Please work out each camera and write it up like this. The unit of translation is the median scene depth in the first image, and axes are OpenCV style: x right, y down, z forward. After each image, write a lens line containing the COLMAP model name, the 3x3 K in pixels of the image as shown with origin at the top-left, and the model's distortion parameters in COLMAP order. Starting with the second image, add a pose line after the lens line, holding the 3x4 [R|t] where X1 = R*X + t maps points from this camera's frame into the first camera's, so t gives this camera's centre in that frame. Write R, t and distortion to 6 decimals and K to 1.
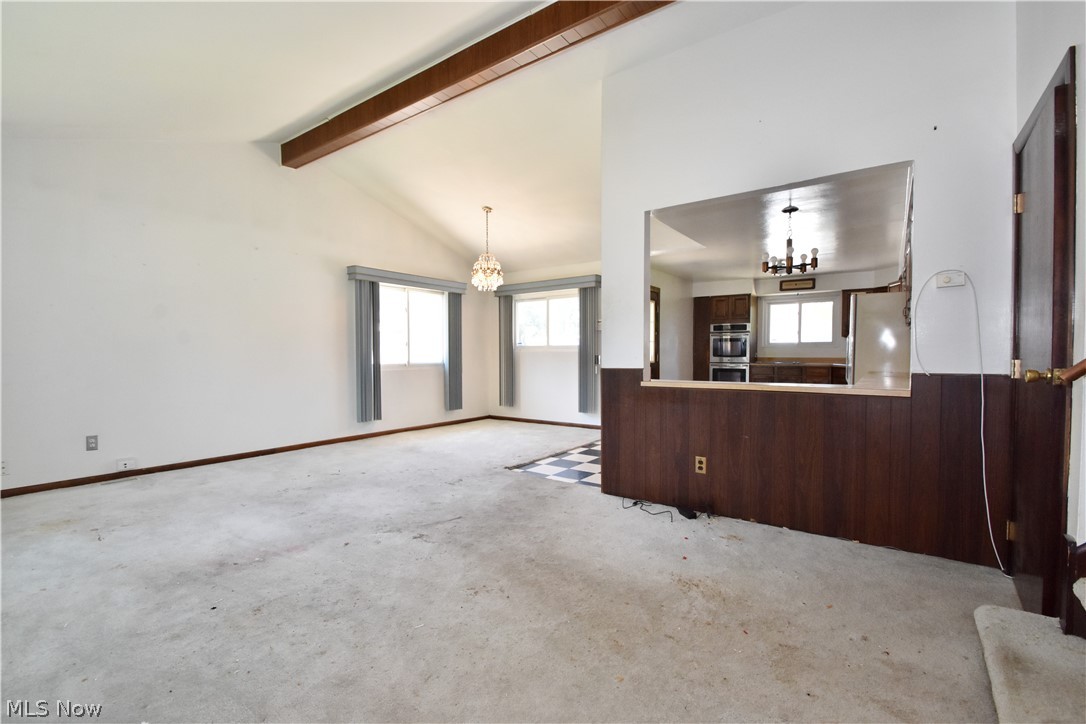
lens RADIAL K [[475.9, 0, 541.8], [0, 475.9, 366.7], [0, 0, 1]] dist [0.021018, -0.019542]
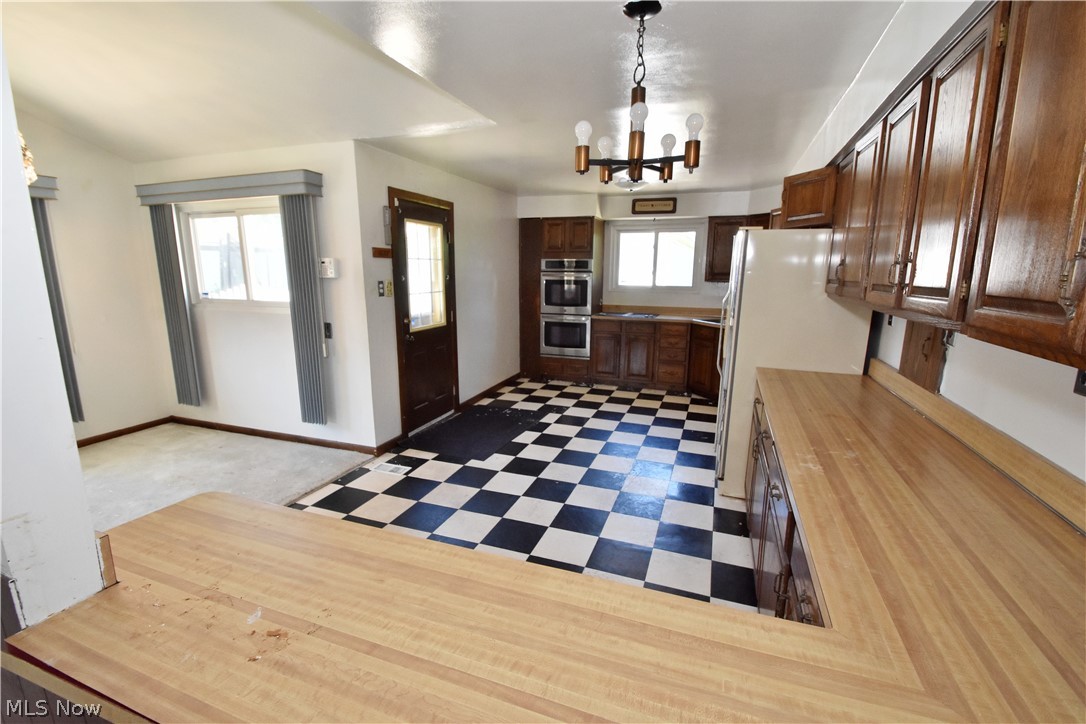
lens RADIAL K [[478.8, 0, 543.0], [0, 478.8, 362.0], [0, 0, 1]] dist [0.000719, -0.000428]
pose [[0.963867, -0.044128, 0.262703, 0.235629], [0.000872, 0.986701, 0.162544, -0.077666], [-0.266382, -0.156442, 0.951087, 0.437363]]
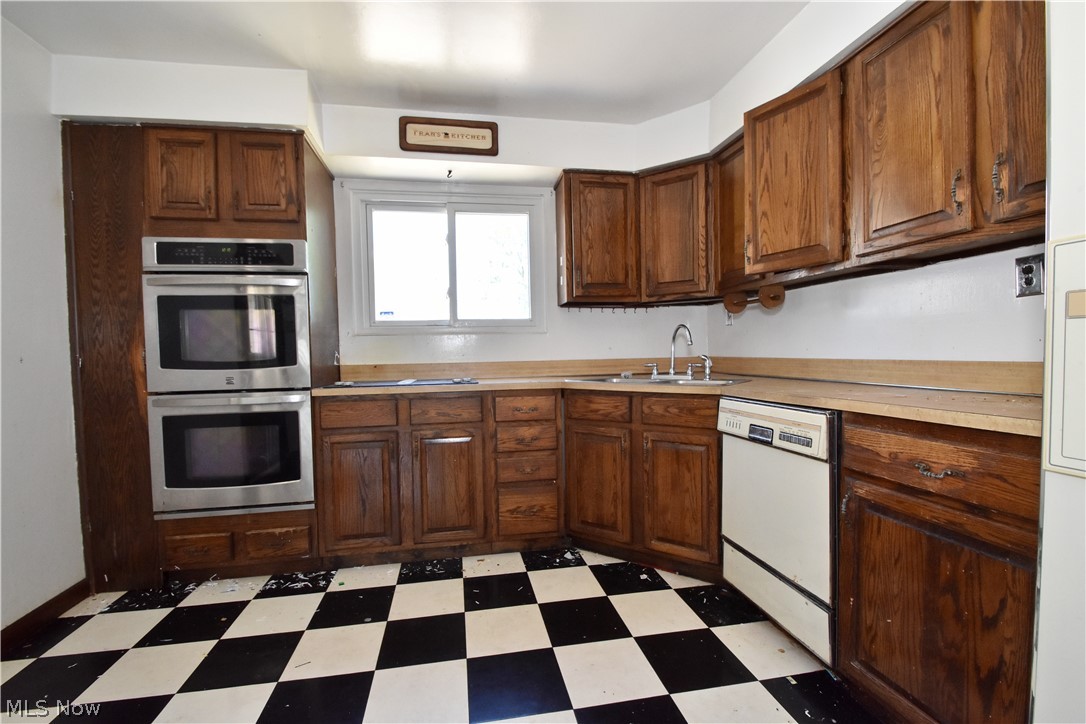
lens RADIAL K [[484.4, 0, 539.7], [0, 484.4, 366.7], [0, 0, 1]] dist [0.020631, -0.015293]
pose [[0.693243, -0.035025, 0.719852, 0.452449], [0.042592, 0.999064, 0.007592, -0.022990], [-0.719444, 0.025396, 0.694086, 0.989506]]
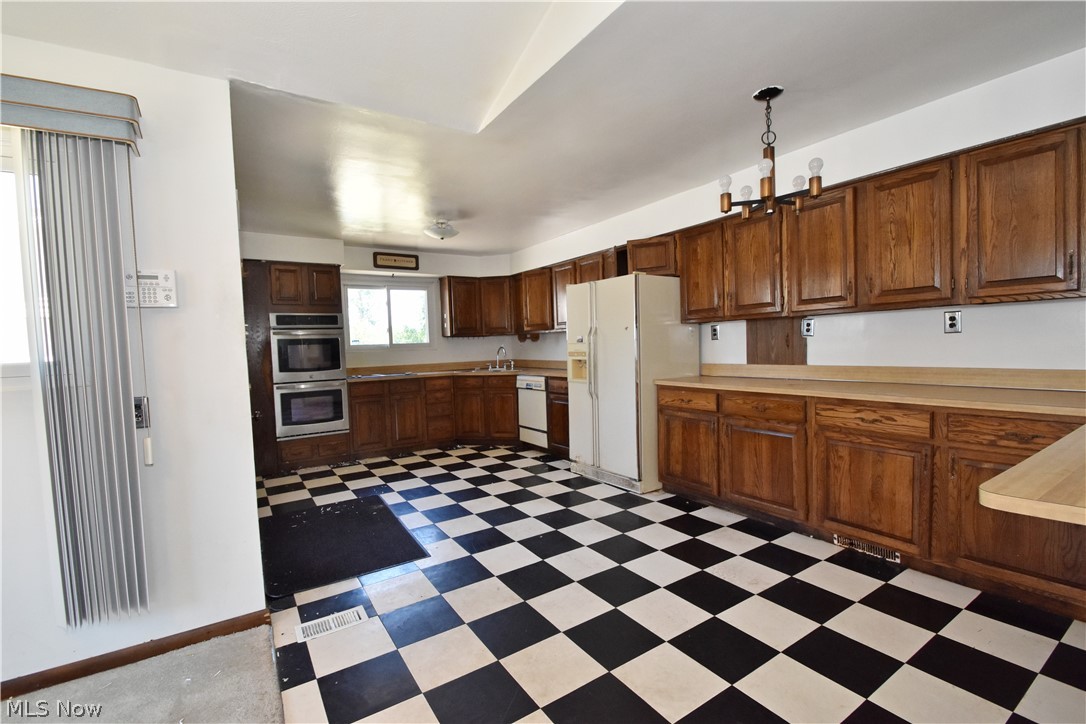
lens RADIAL K [[472.6, 0, 546.2], [0, 472.6, 367.8], [0, 0, 1]] dist [-0.035148, -0.000214]
pose [[0.349944, -0.058331, 0.934953, -0.050515], [0.062526, 0.997288, 0.038818, -0.040378], [-0.934682, 0.044875, 0.352642, 0.758857]]
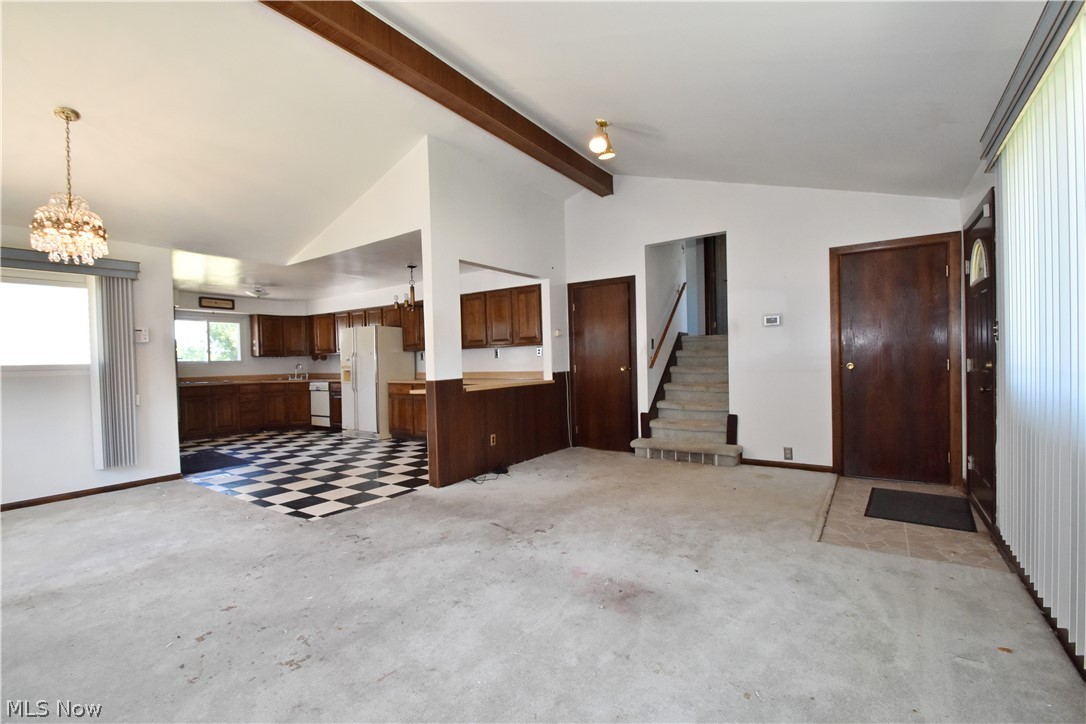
lens RADIAL K [[475.9, 0, 541.8], [0, 475.9, 366.7], [0, 0, 1]] dist [0.021018, -0.019542]
pose [[-0.014401, -0.009953, 0.999847, -0.639267], [0.055110, 0.998423, 0.010733, -0.017321], [-0.998376, 0.055256, -0.013830, 0.466466]]
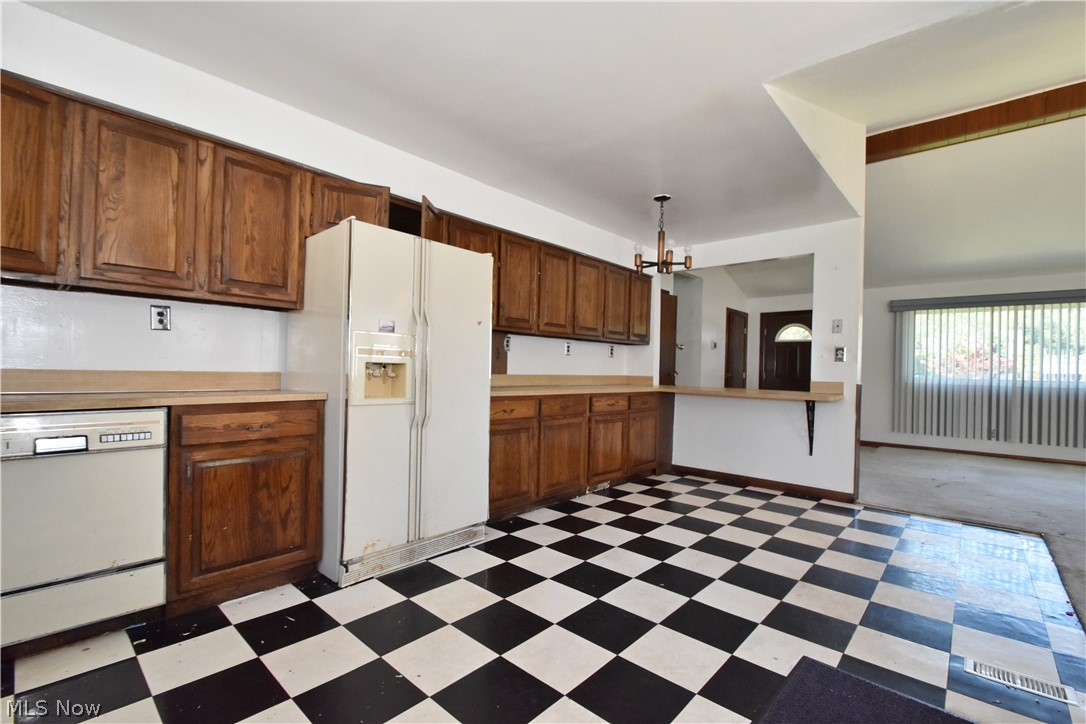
lens RADIAL K [[475.9, 0, 541.8], [0, 475.9, 366.7], [0, 0, 1]] dist [0.021018, -0.019542]
pose [[-0.993282, -0.019727, 0.114029, 0.447010], [-0.017176, 0.999581, 0.023307, -0.030874], [-0.114441, 0.021192, -0.993204, 1.334845]]
